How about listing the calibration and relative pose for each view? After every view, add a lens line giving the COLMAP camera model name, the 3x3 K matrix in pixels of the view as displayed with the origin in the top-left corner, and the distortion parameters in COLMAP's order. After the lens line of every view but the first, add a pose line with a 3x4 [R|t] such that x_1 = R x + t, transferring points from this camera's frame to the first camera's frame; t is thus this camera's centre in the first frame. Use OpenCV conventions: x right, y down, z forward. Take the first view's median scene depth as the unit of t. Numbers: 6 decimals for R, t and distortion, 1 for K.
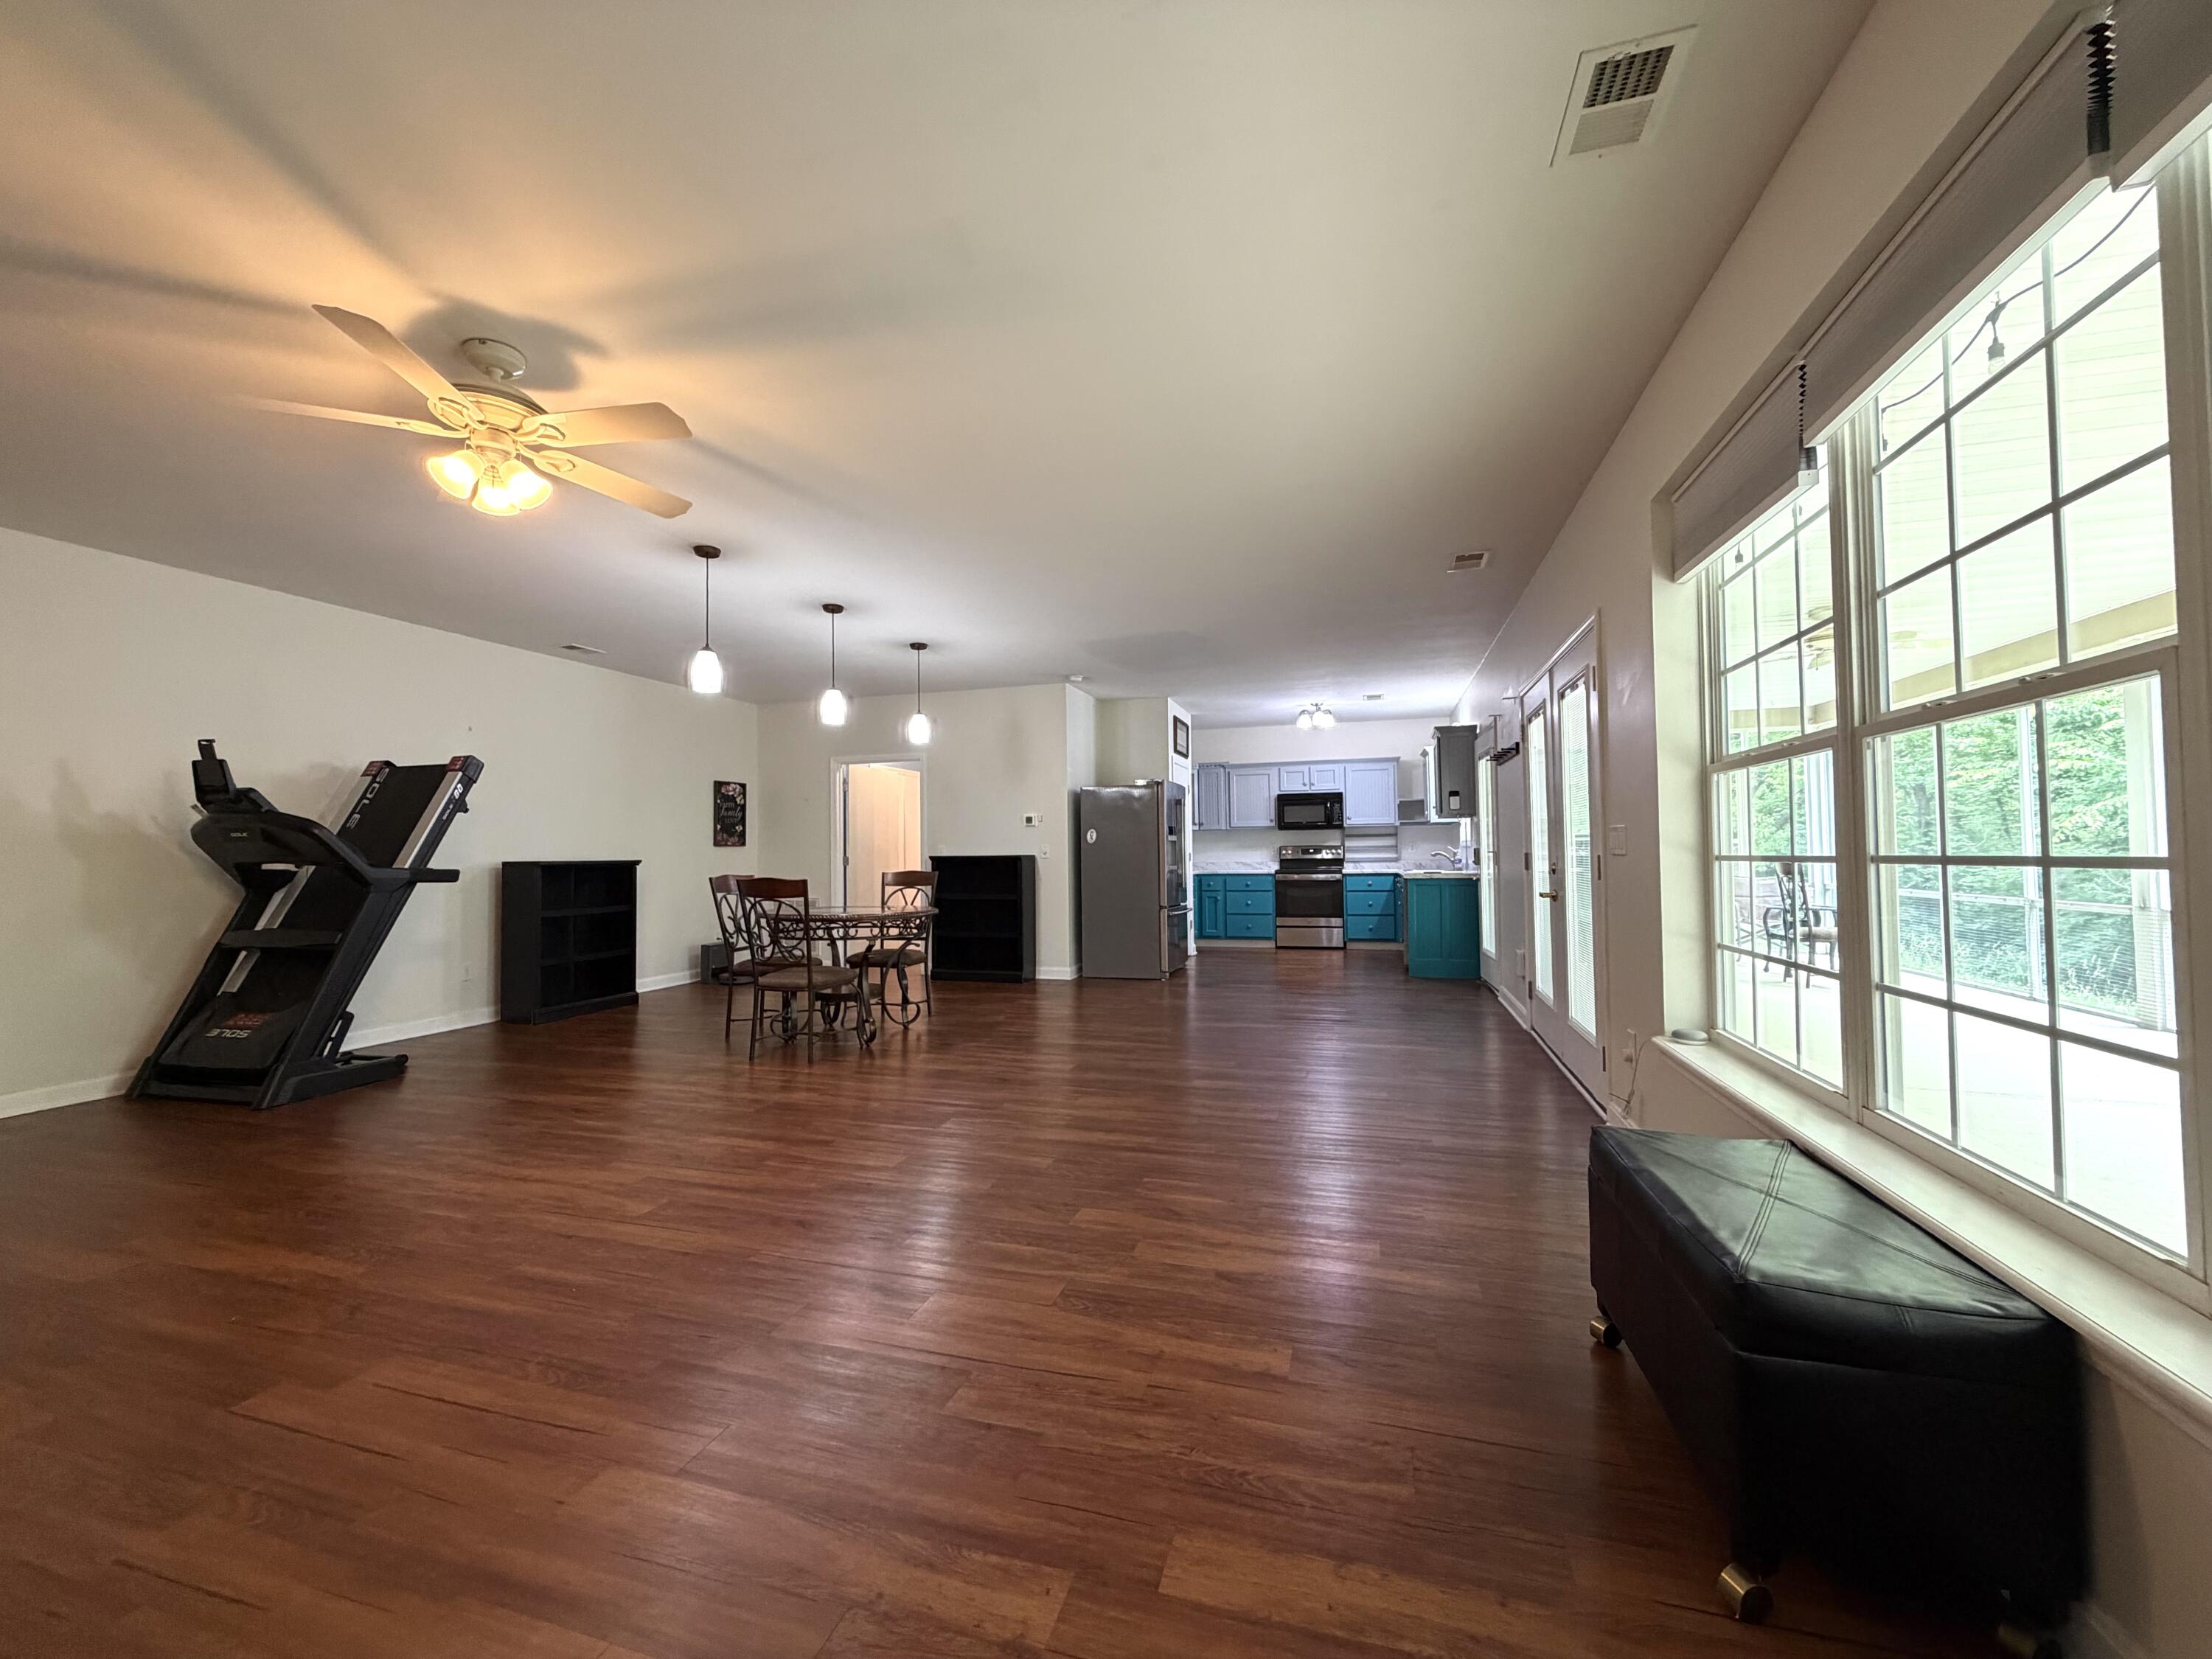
lens RADIAL K [[887.8, 0, 1101.4], [0, 887.8, 828.9], [0, 0, 1]] dist [0.002040, -0.000386]
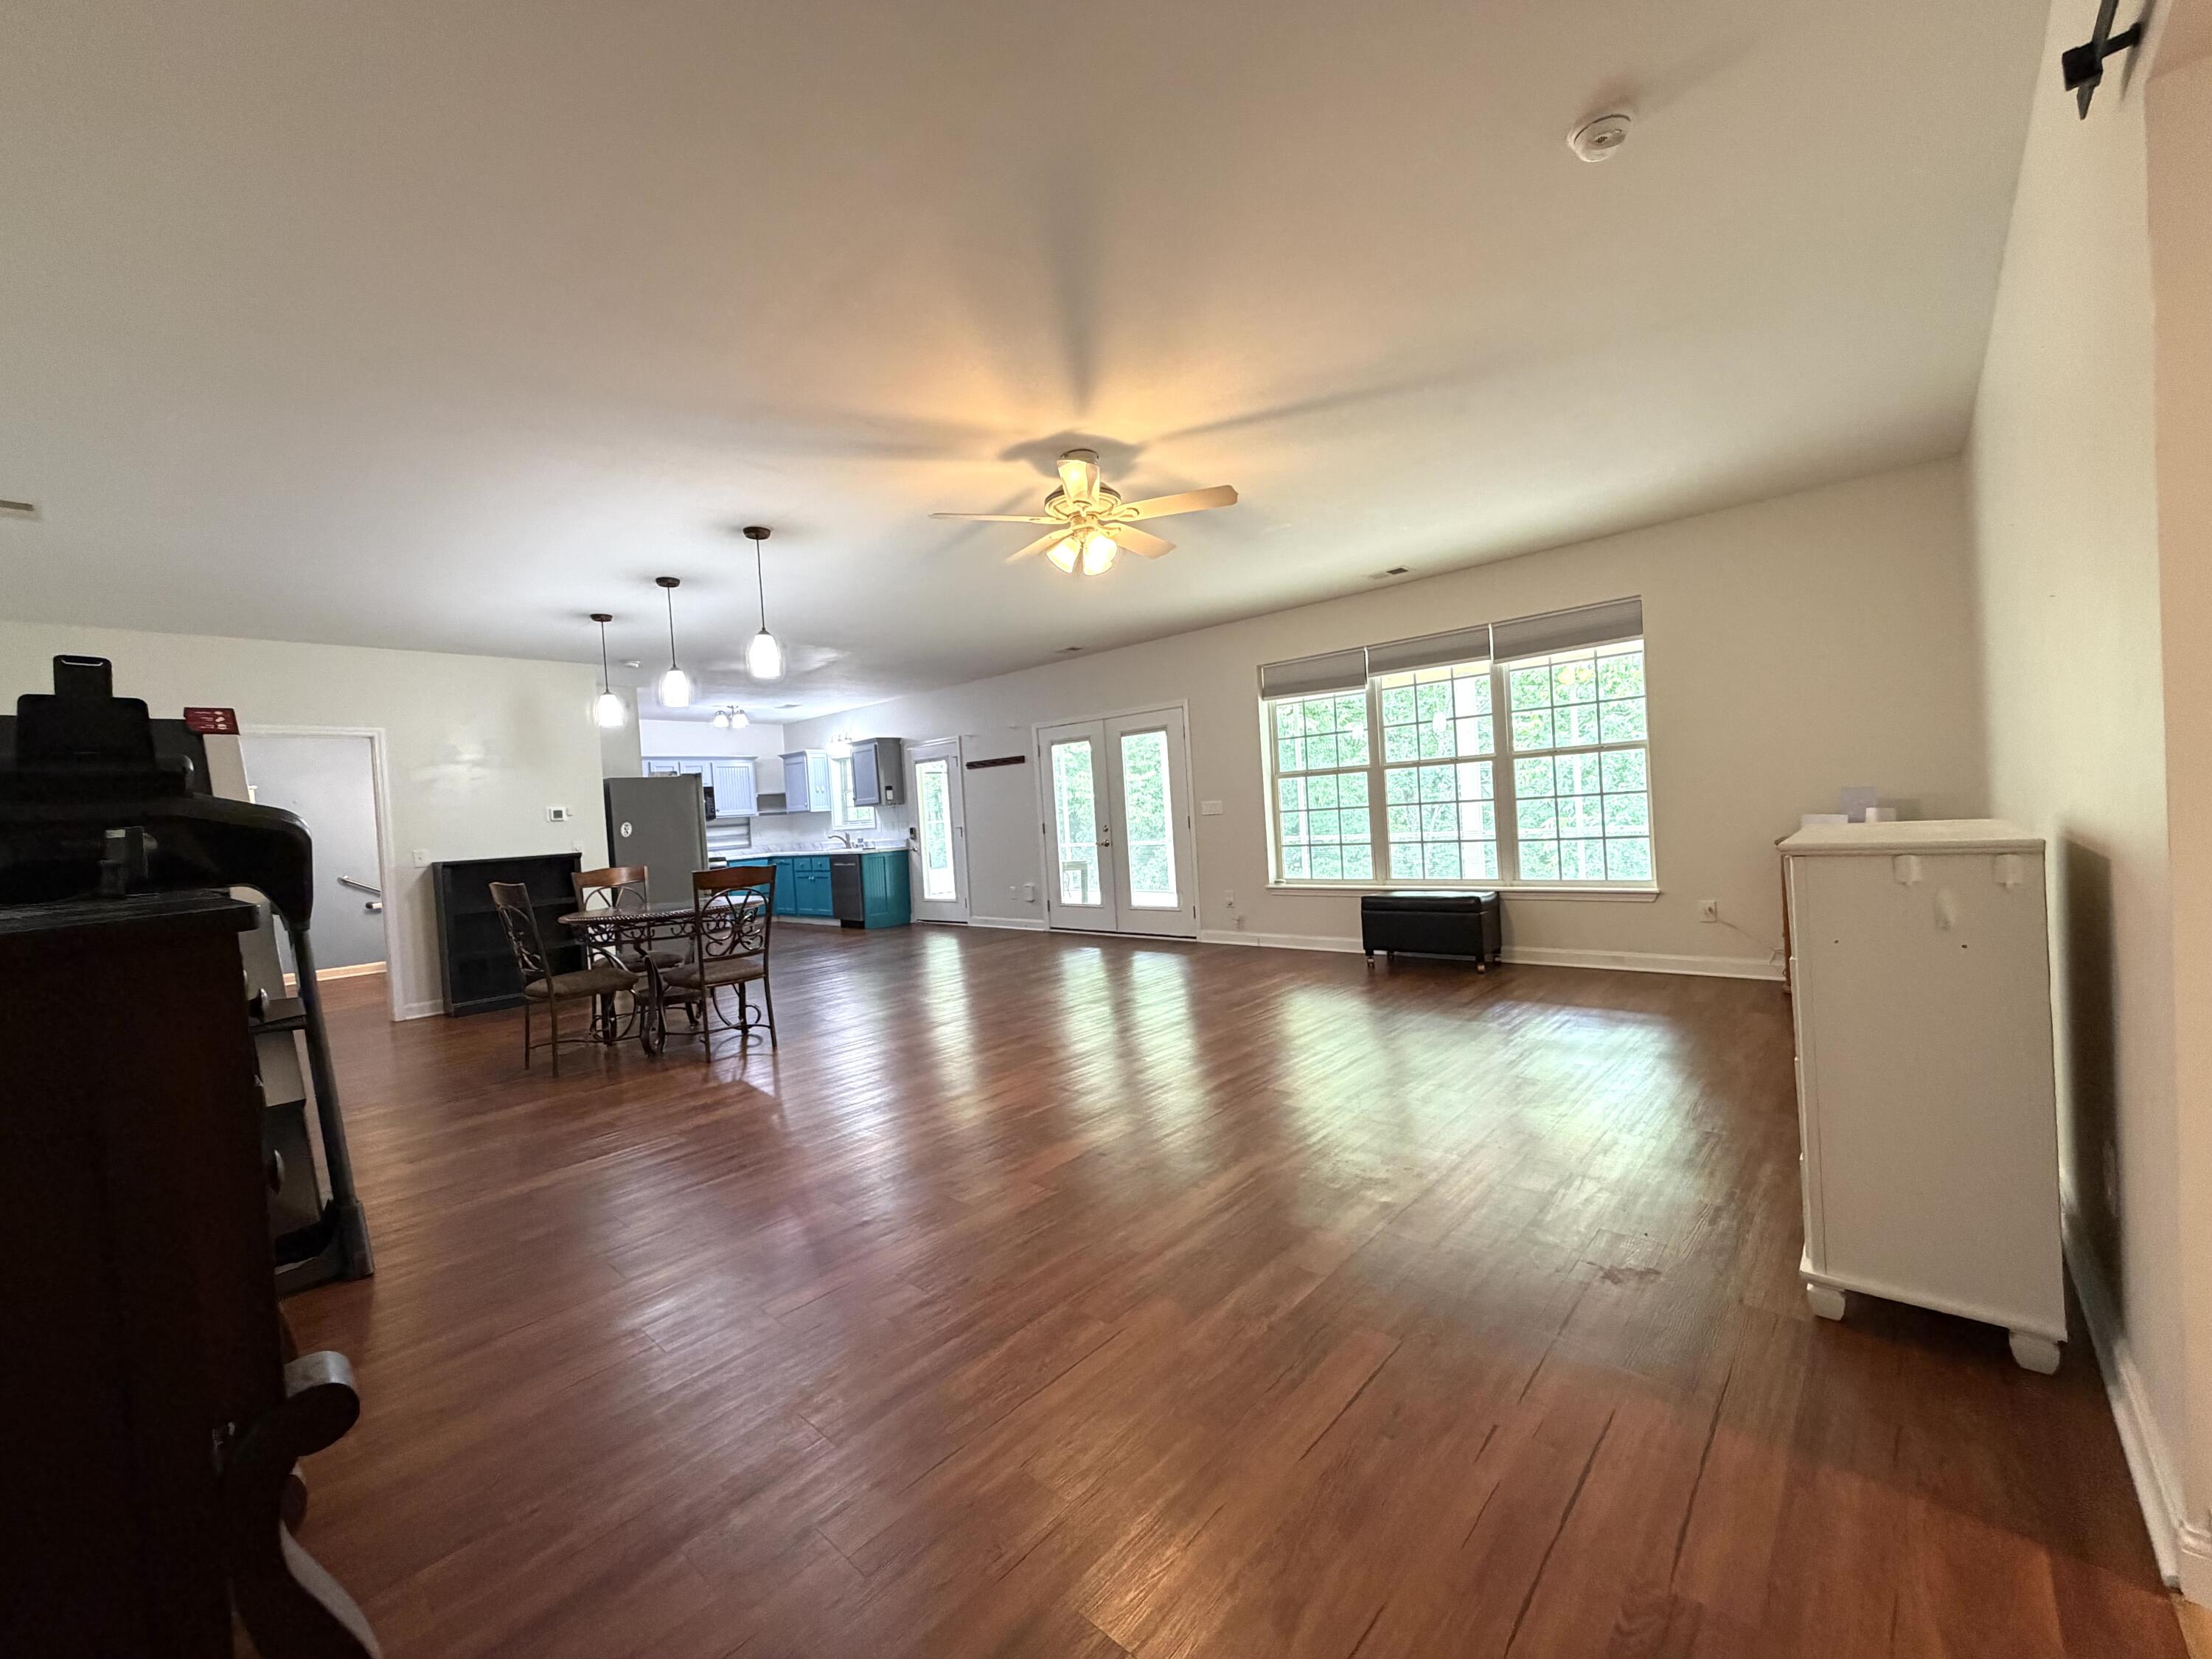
lens RADIAL K [[887.8, 0, 1098.6], [0, 887.8, 831.5], [0, 0, 1]] dist [0.002040, -0.000386]
pose [[0.432325, -0.037027, 0.900957, -0.650730], [0.033650, 0.999123, 0.024914, 0.003036], [-0.901090, 0.019547, 0.433192, 0.131536]]
